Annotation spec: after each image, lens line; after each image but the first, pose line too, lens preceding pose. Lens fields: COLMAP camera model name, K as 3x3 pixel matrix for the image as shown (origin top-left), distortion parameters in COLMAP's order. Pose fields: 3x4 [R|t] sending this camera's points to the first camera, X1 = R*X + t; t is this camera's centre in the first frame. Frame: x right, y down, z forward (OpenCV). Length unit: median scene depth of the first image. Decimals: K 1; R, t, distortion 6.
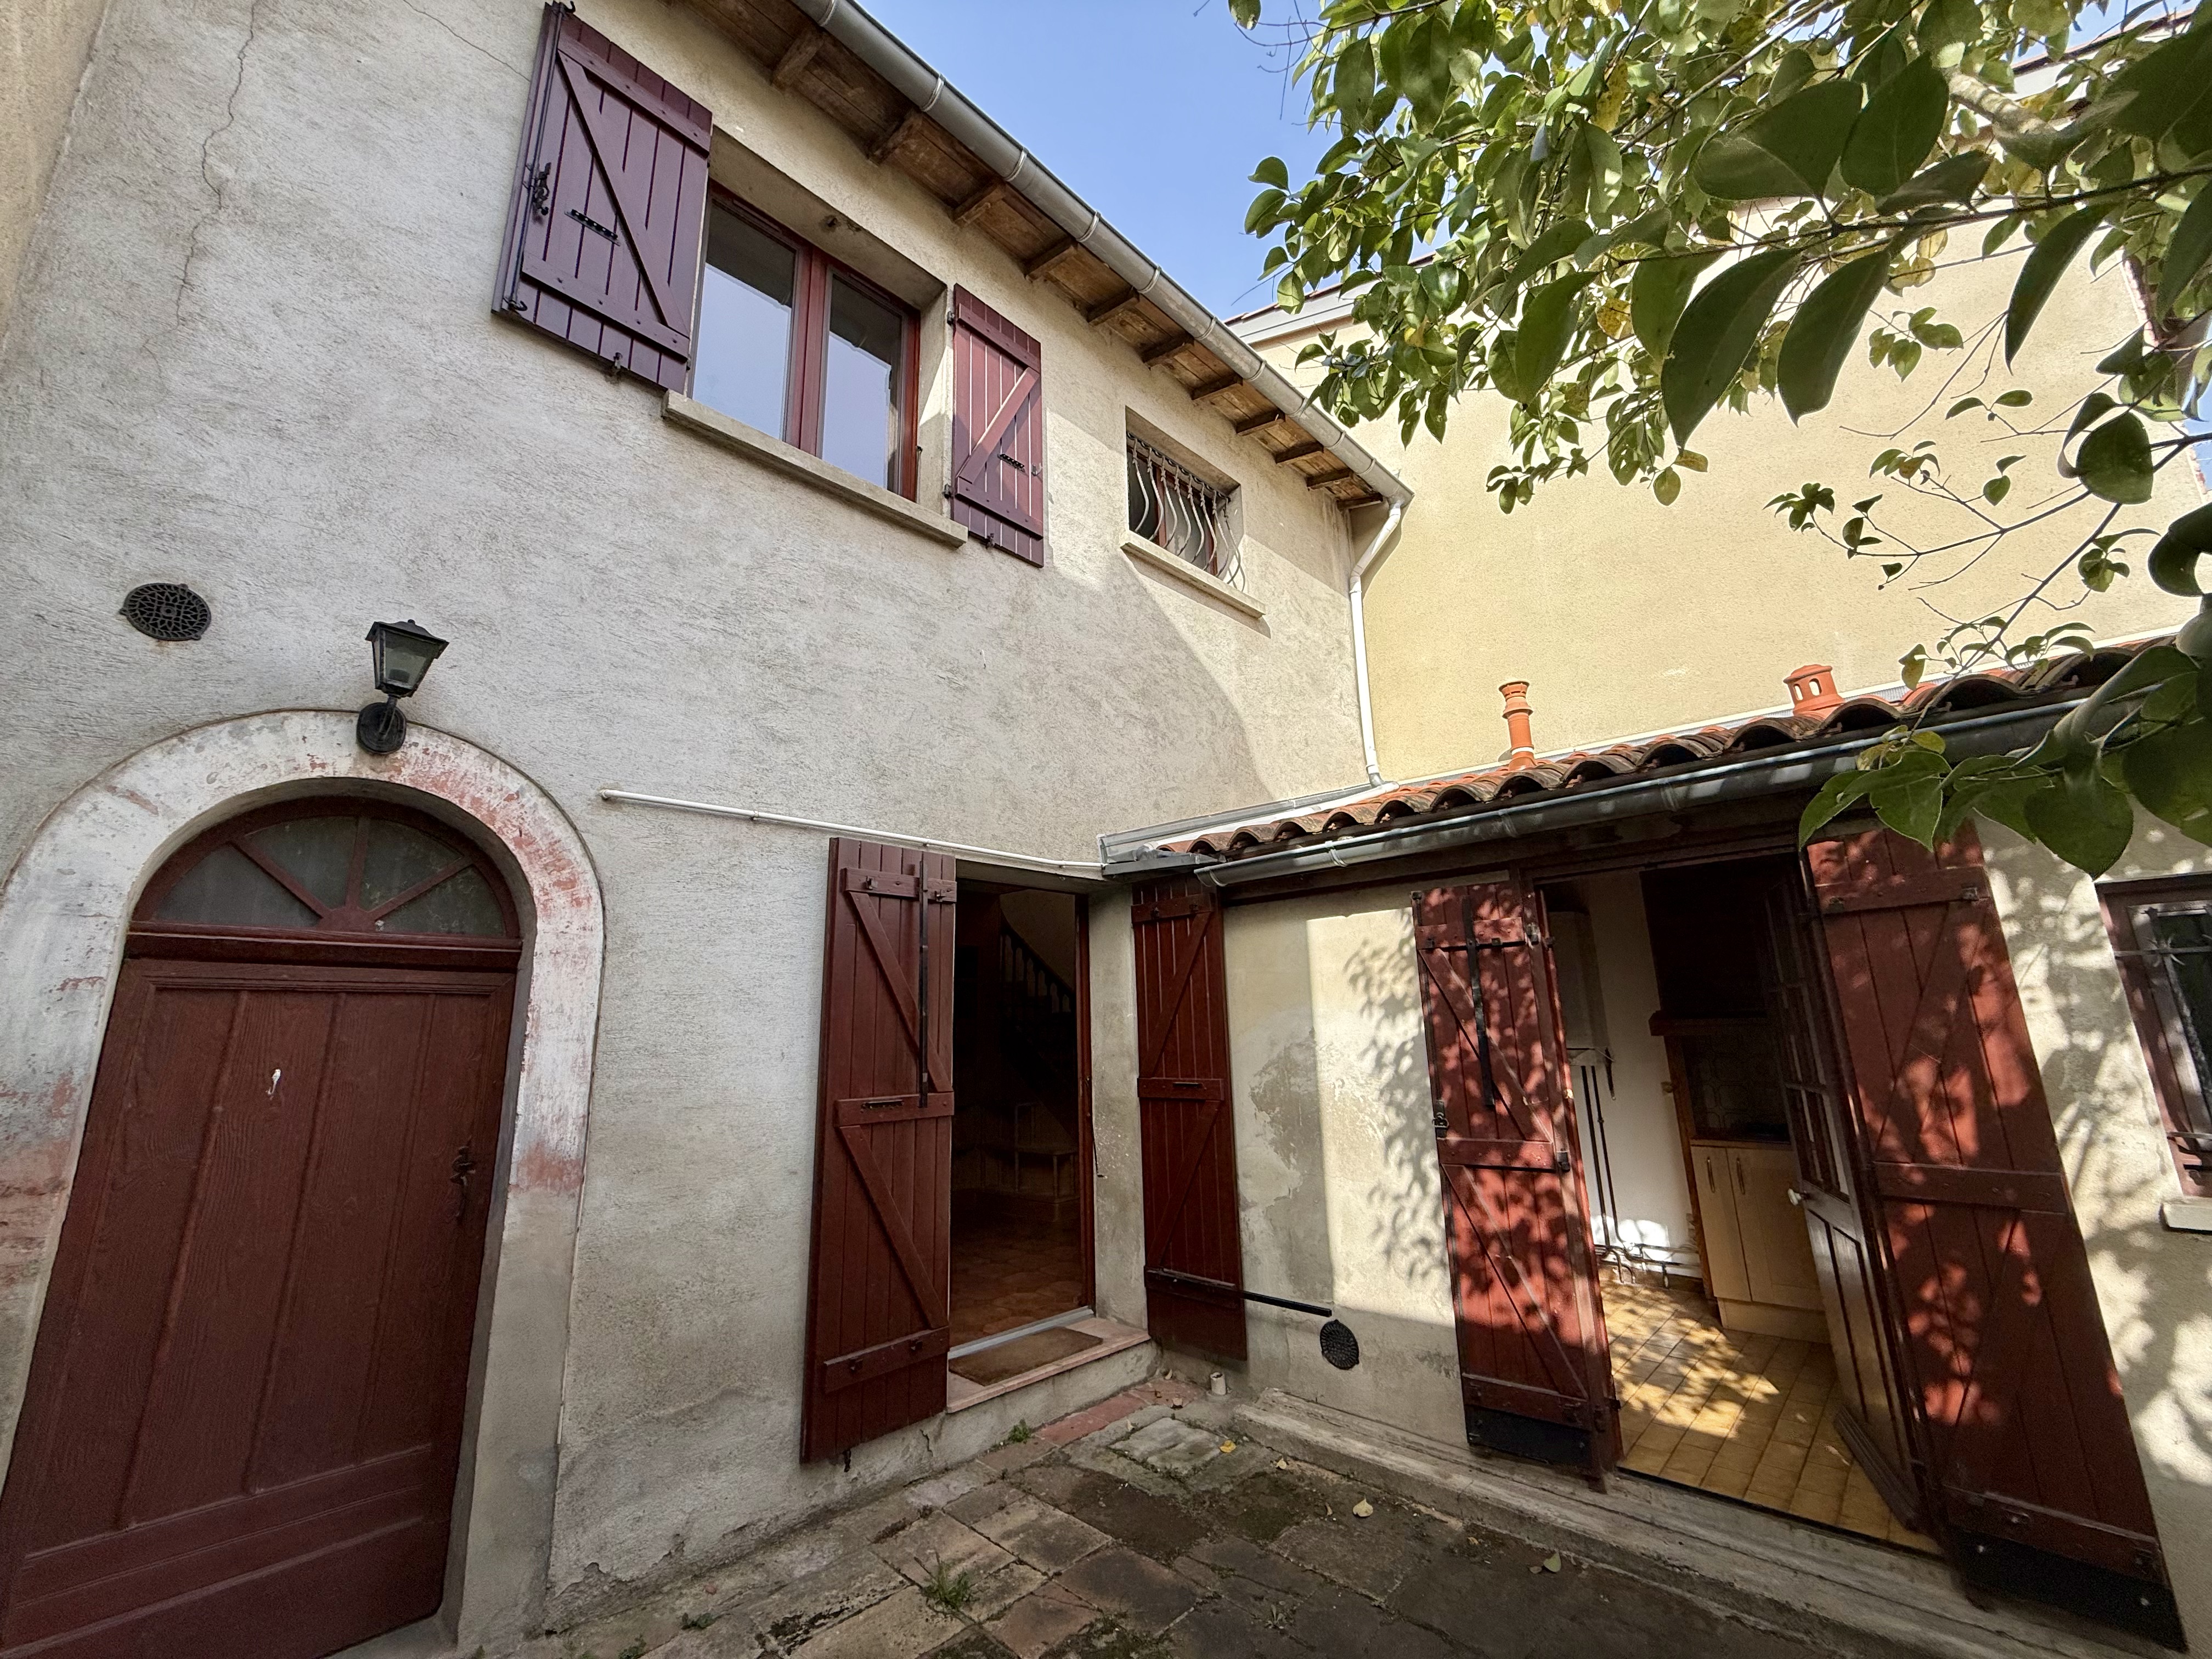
lens RADIAL K [[871.7, 0, 1106.0], [0, 871.7, 829.5], [0, 0, 1]] dist [-0.005099, 0.000138]
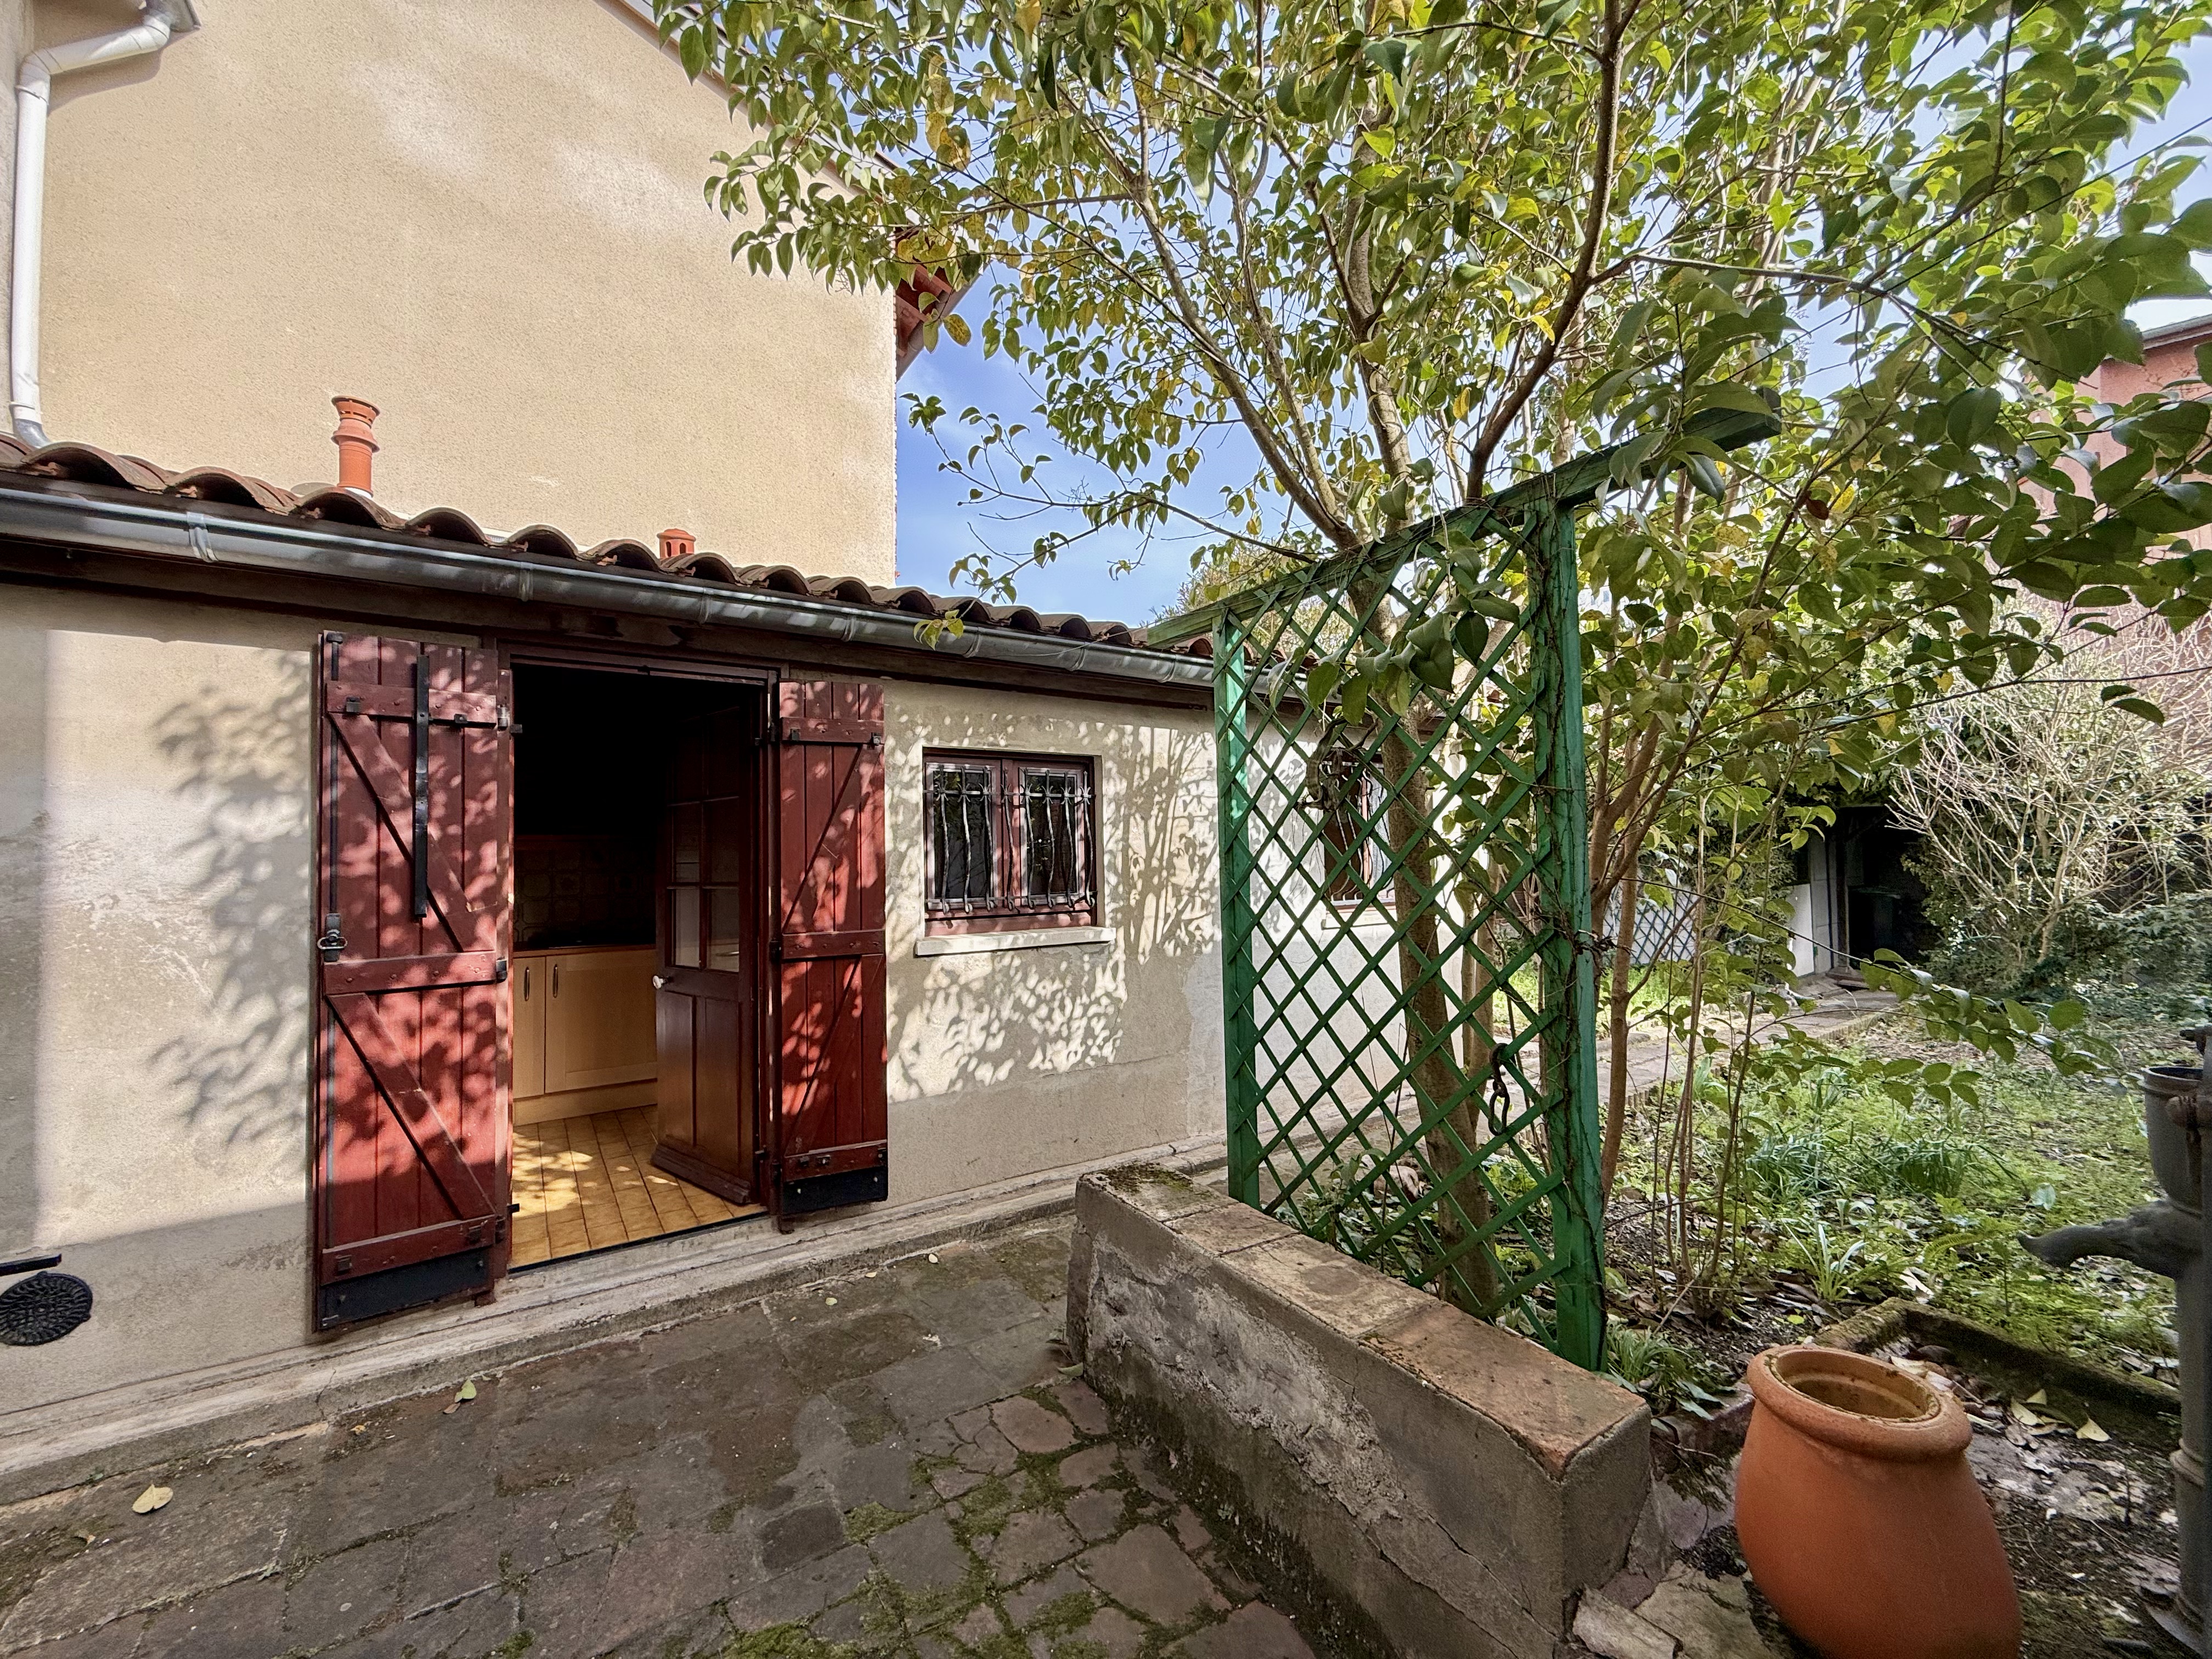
lens RADIAL K [[871.7, 0, 1106.0], [0, 871.7, 829.5], [0, 0, 1]] dist [-0.005099, 0.000138]
pose [[0.212345, 0.048323, 0.975999, -0.221197], [-0.219261, 0.975666, -0.000603, 0.104519], [-0.952278, -0.213871, 0.217773, 0.245616]]
